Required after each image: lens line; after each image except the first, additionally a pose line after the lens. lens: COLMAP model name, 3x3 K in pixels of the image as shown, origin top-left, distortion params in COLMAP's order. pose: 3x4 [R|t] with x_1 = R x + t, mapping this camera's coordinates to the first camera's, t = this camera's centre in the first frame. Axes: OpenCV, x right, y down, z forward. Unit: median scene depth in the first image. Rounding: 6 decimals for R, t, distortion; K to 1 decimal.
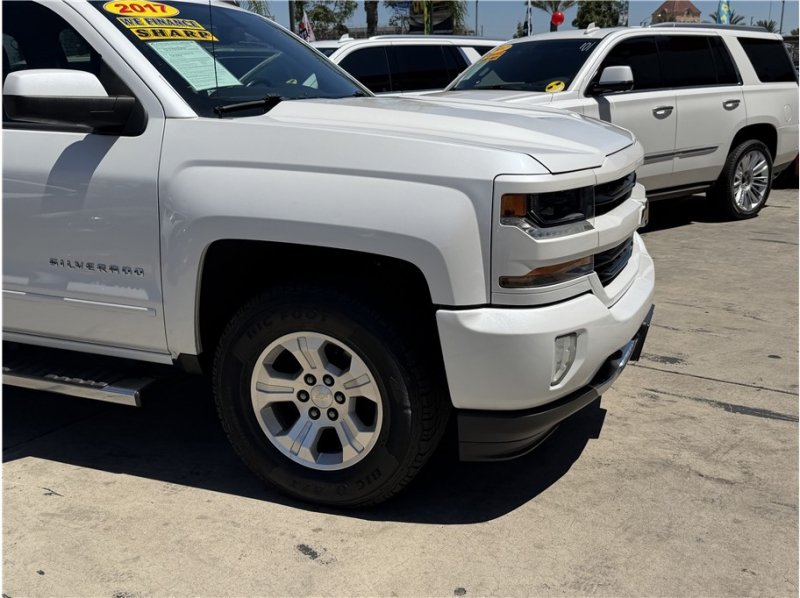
lens RADIAL K [[764.9, 0, 405.8], [0, 764.9, 312.7], [0, 0, 1]] dist [0.029691, 0.000000]
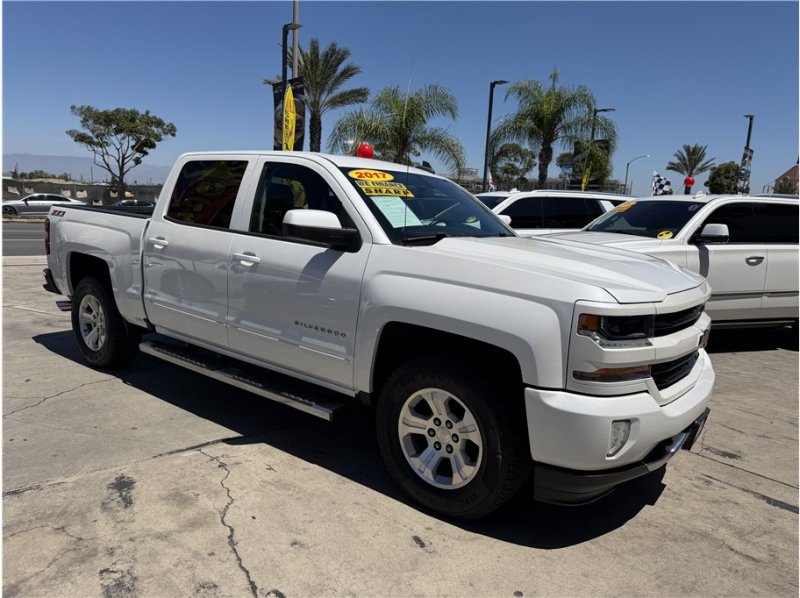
lens RADIAL K [[556.9, 0, 403.1], [0, 556.9, 302.2], [0, 0, 1]] dist [0.031971, -0.045621]
pose [[0.957898, 0.107159, -0.266363, 0.063702], [-0.141554, 0.983411, -0.113428, -0.007475], [0.249789, 0.146357, 0.957176, -0.069613]]
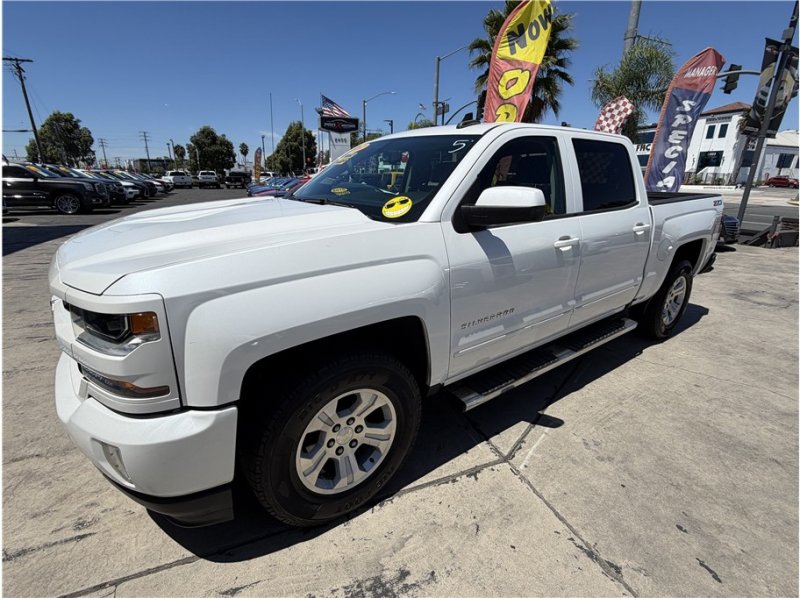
lens RADIAL K [[377.4, 0, 397.5], [0, 377.4, 301.8], [0, 0, 1]] dist [0.002684, -0.002933]
pose [[-0.537325, 0.268758, -0.799406, 0.486359], [-0.250502, 0.854230, 0.455565, -0.526142], [0.805314, 0.445040, -0.391675, 1.629023]]
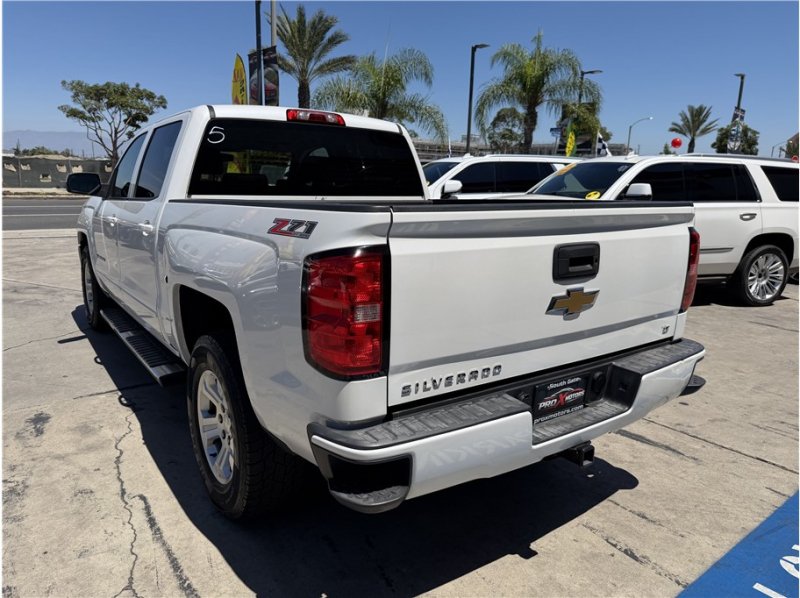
lens RADIAL K [[556.9, 0, 394.3], [0, 556.9, 301.7], [0, 0, 1]] dist [0.031971, -0.045621]
pose [[0.952763, 0.106735, -0.284340, 0.344460], [-0.128477, 0.989963, -0.058886, 0.004968], [0.275201, 0.092635, 0.956913, -0.112209]]
